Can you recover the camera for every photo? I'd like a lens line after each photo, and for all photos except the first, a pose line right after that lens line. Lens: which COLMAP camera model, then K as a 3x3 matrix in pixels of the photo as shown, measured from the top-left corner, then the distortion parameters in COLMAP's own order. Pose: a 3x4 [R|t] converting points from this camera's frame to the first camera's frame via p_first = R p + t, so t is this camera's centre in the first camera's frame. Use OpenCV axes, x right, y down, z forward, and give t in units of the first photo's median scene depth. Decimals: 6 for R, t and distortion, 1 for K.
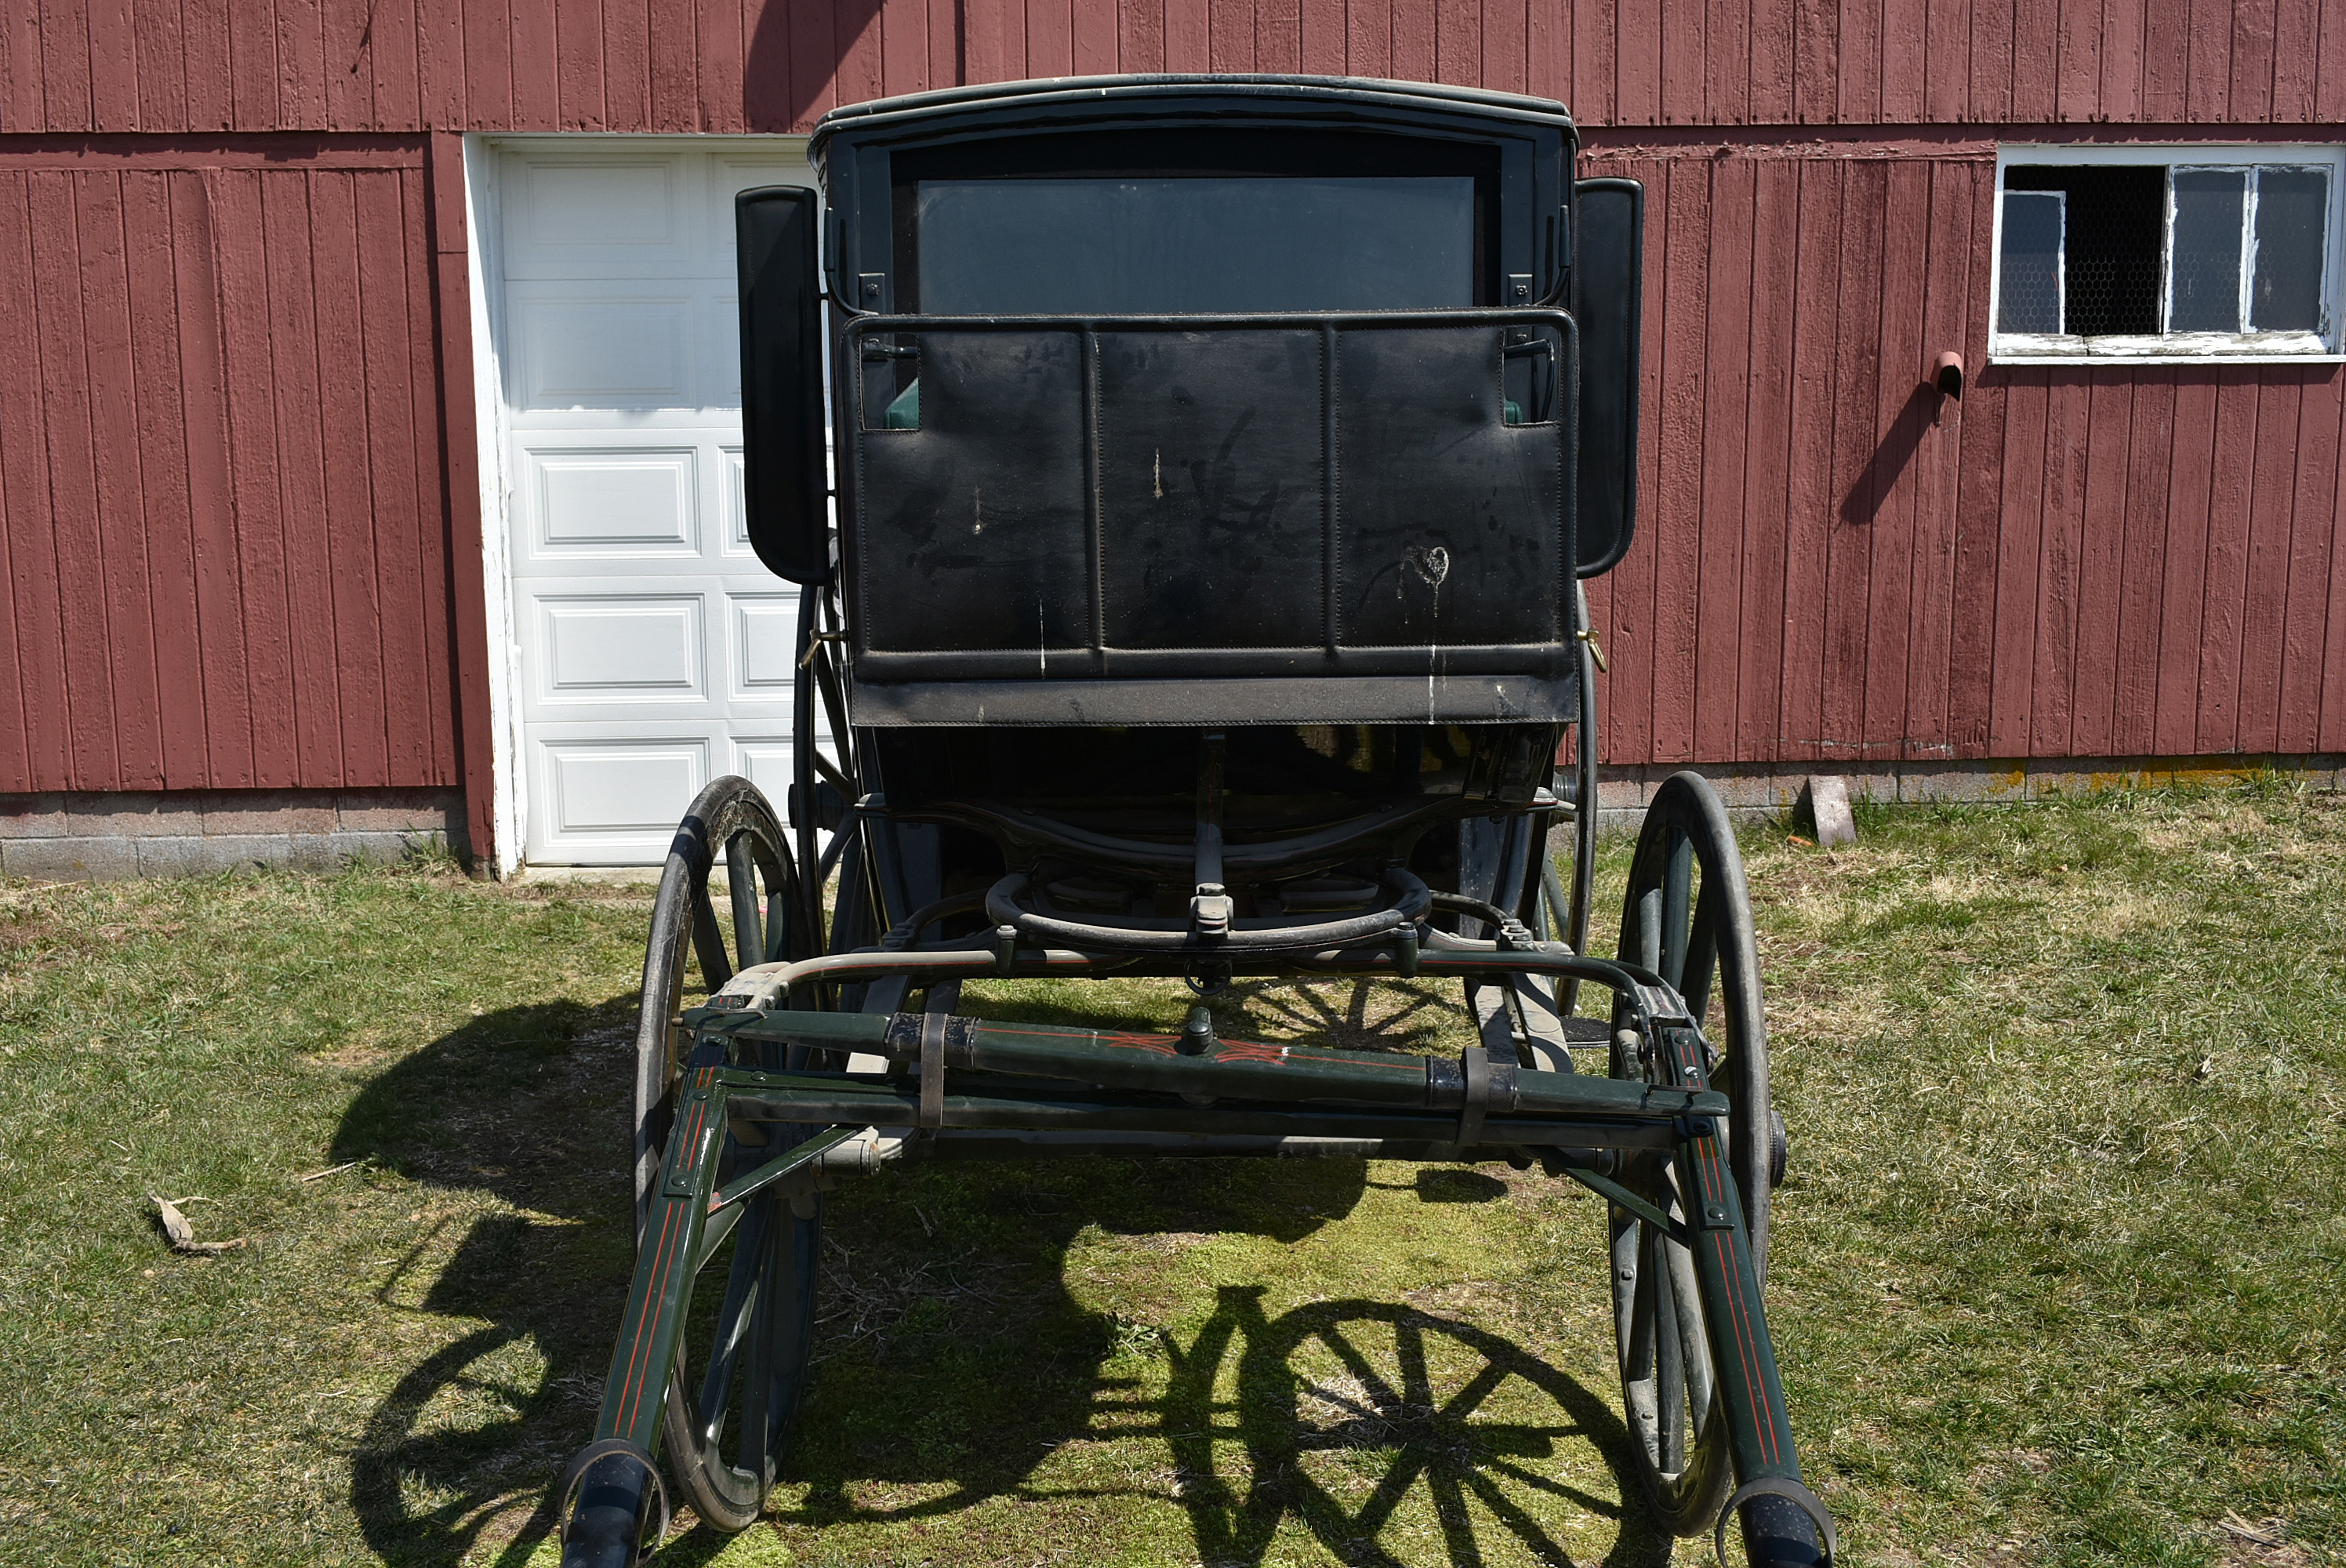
lens RADIAL K [[2366.2, 0, 1173.0], [0, 2366.2, 784.0], [0, 0, 1]] dist [-0.015282, -0.006052]
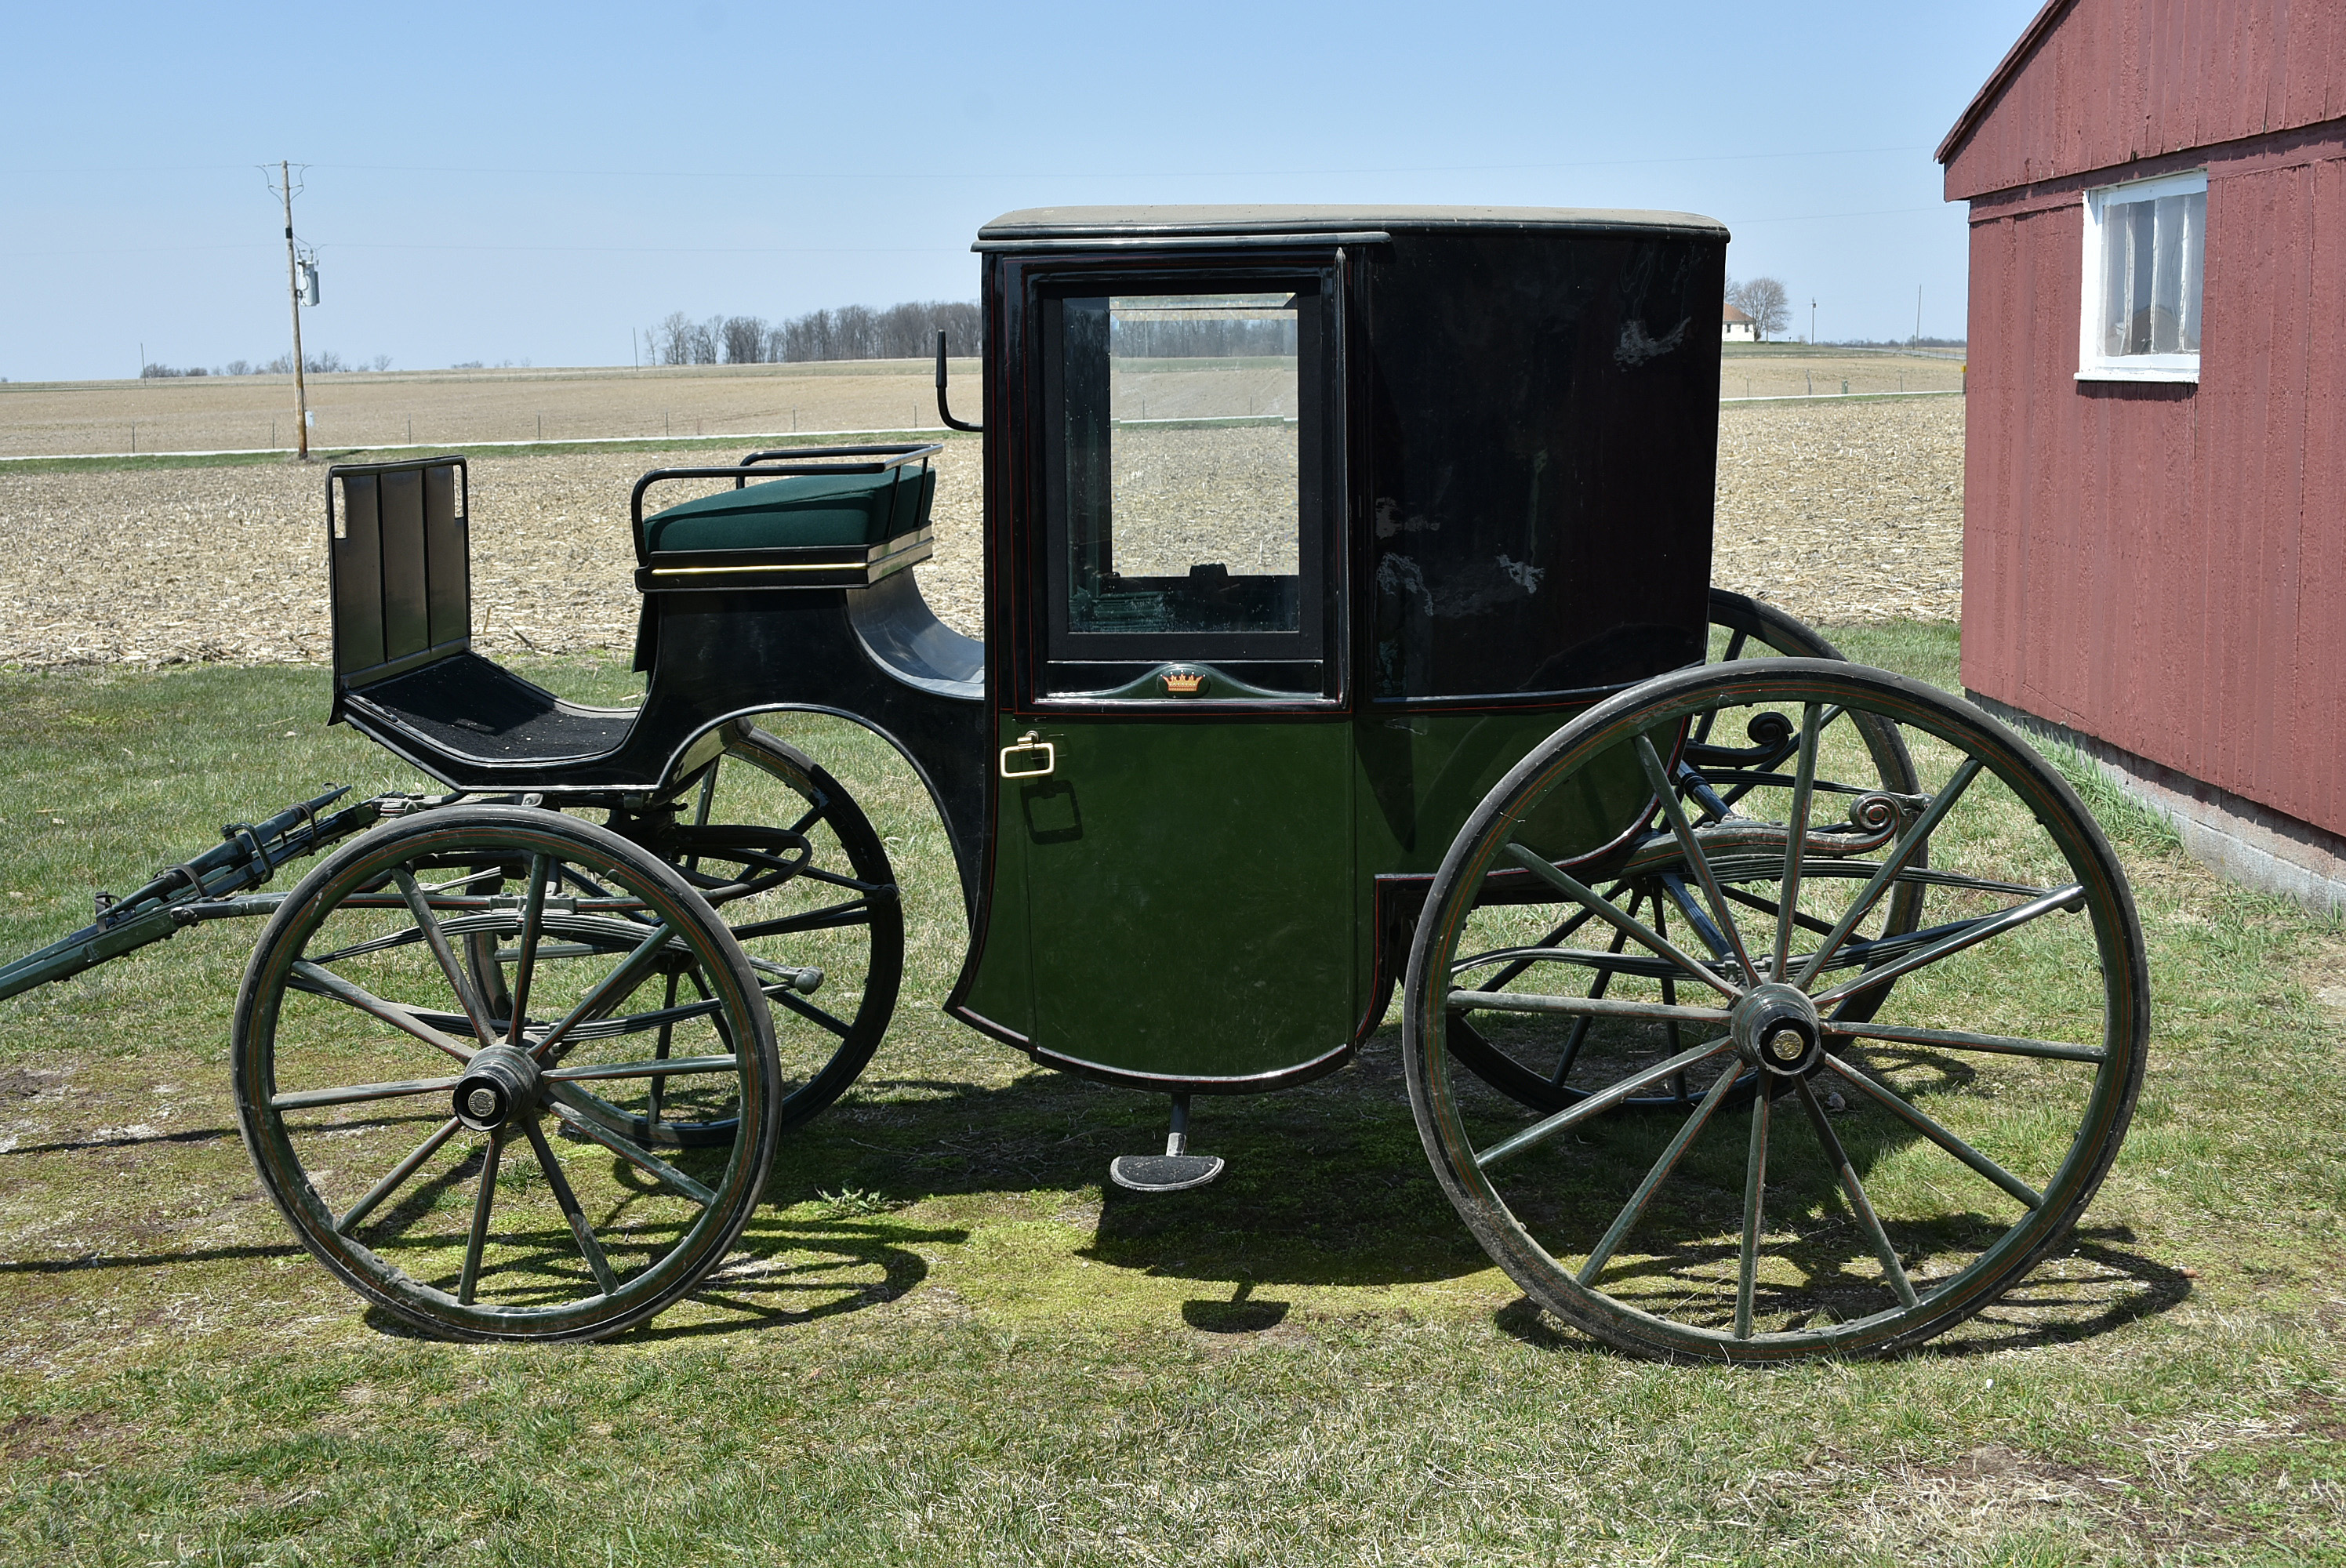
lens RADIAL K [[2756.4, 0, 1173.0], [0, 2756.4, 784.0], [0, 0, 1]] dist [-0.026074, -0.014121]
pose [[-0.054858, 0.157253, -0.986033, 1.393868], [-0.129262, 0.978092, 0.163178, -0.256561], [0.990092, 0.136408, -0.033330, 1.154597]]
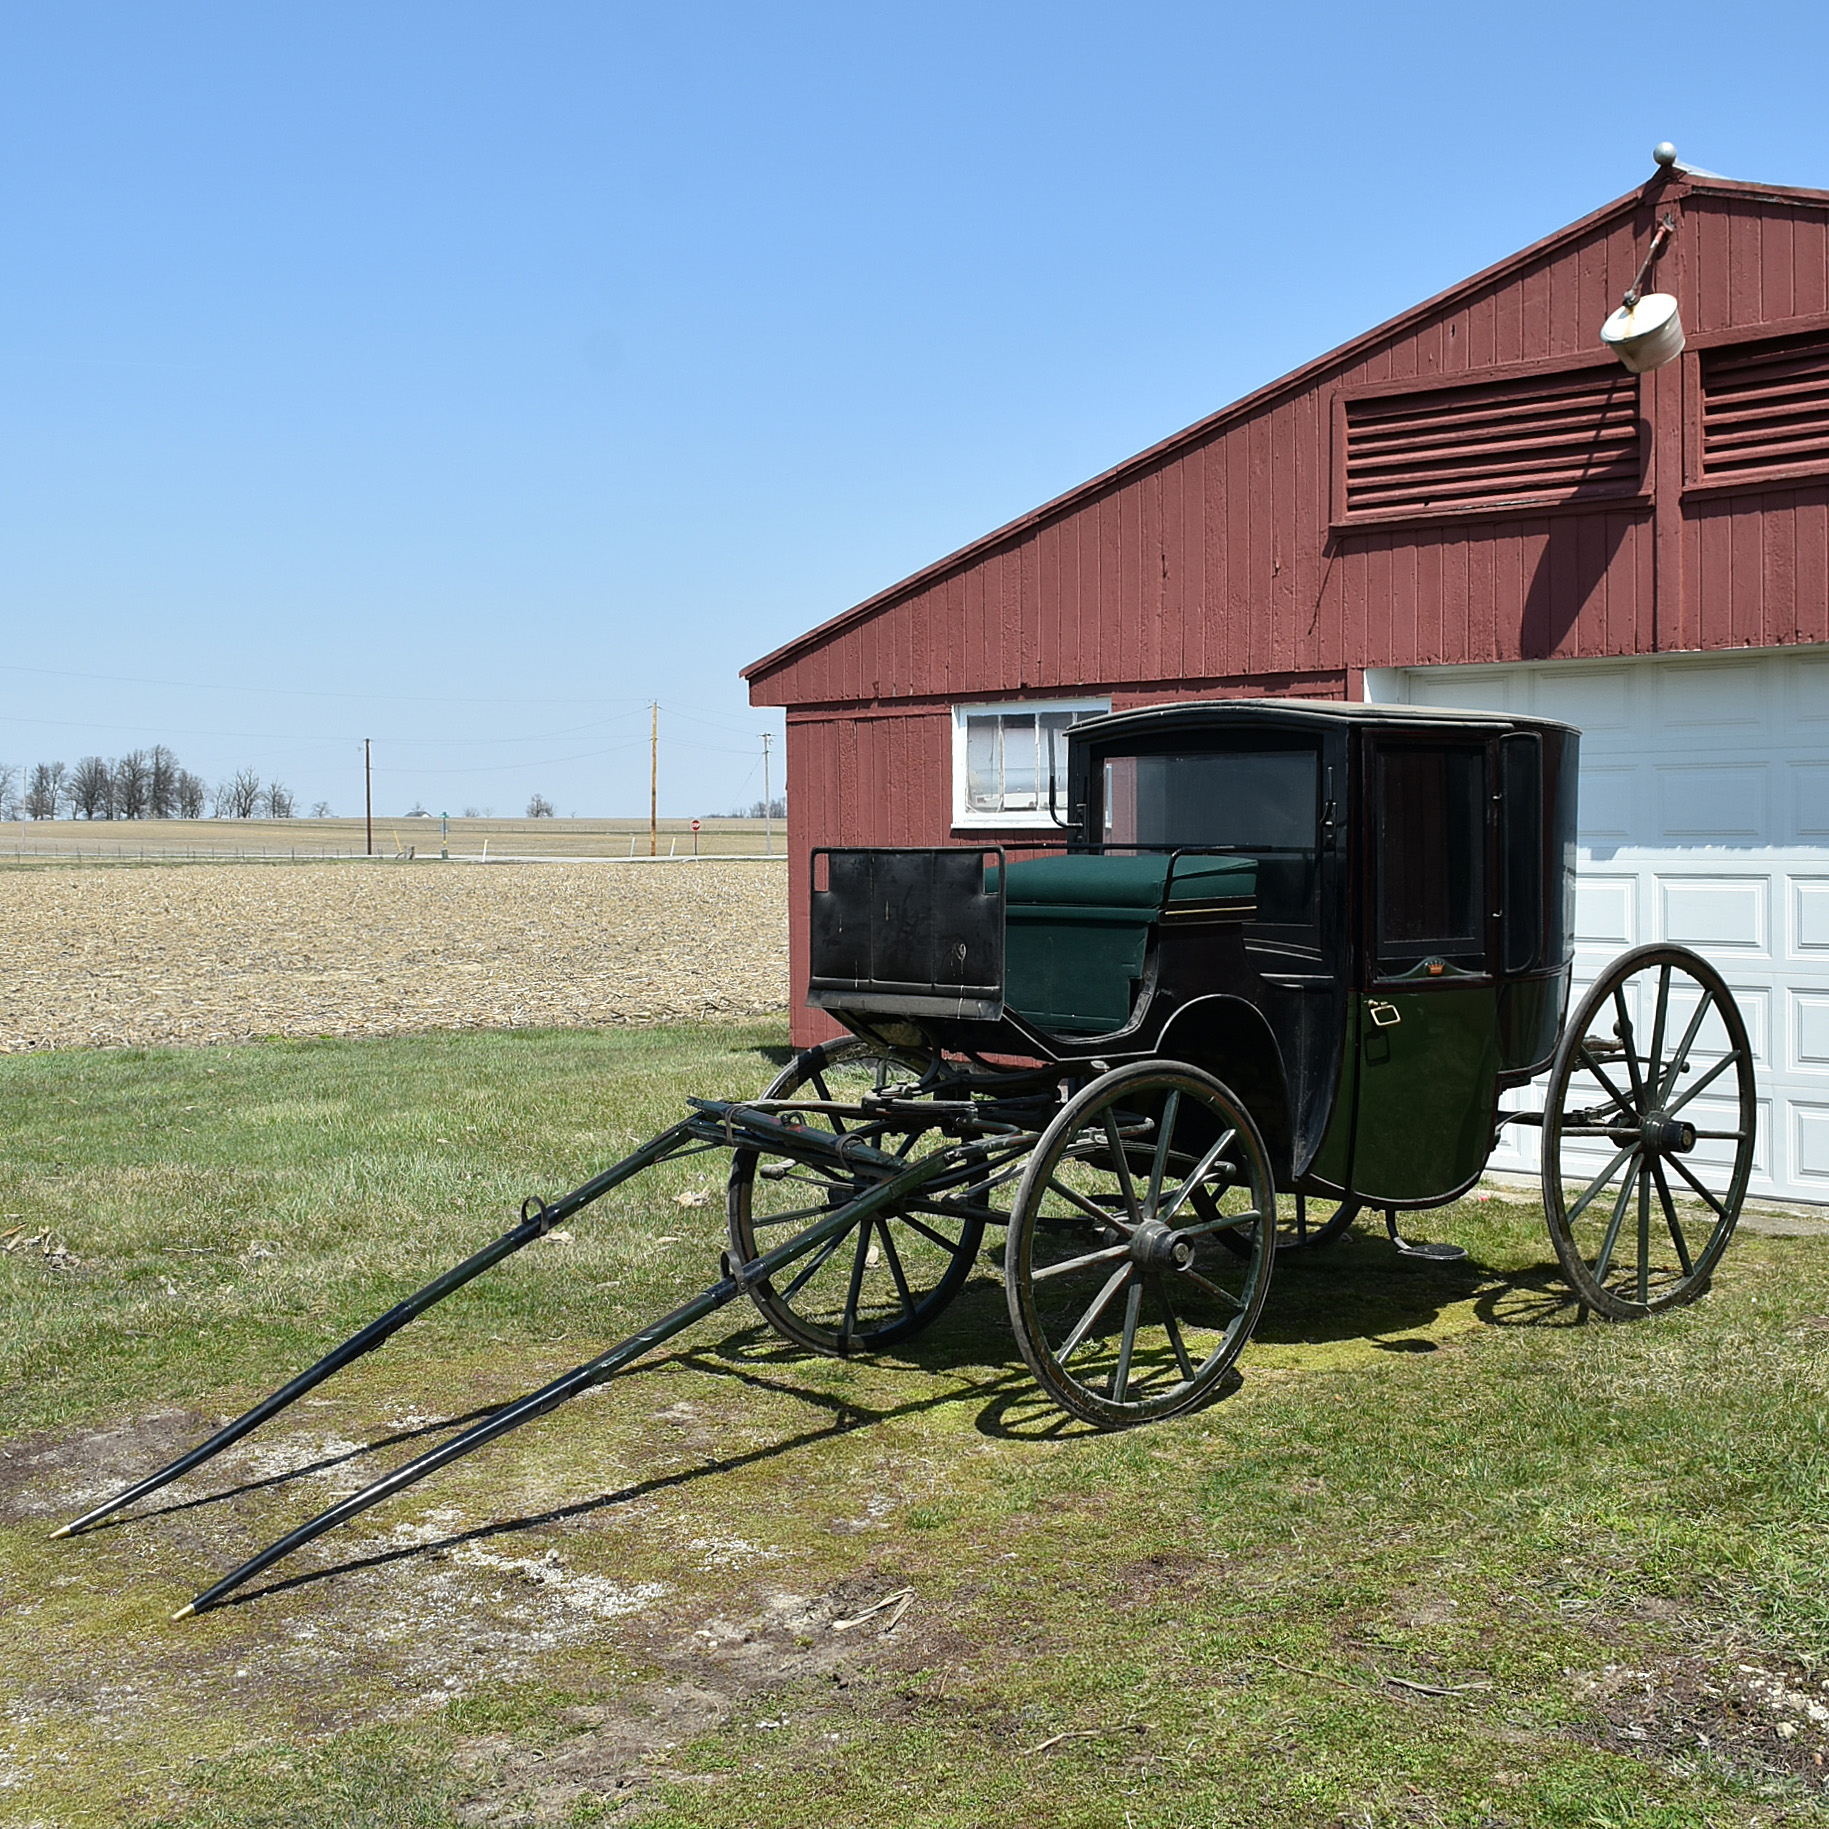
lens RADIAL K [[2513.7, 0, 949.9], [0, 2513.7, 873.9], [0, 0, 1]] dist [-0.021000, -0.006559]
pose [[0.659973, 0.016052, -0.751118, 1.411631], [-0.109140, 0.991215, -0.074712, 0.014244], [0.743320, 0.131285, 0.655927, -0.477542]]
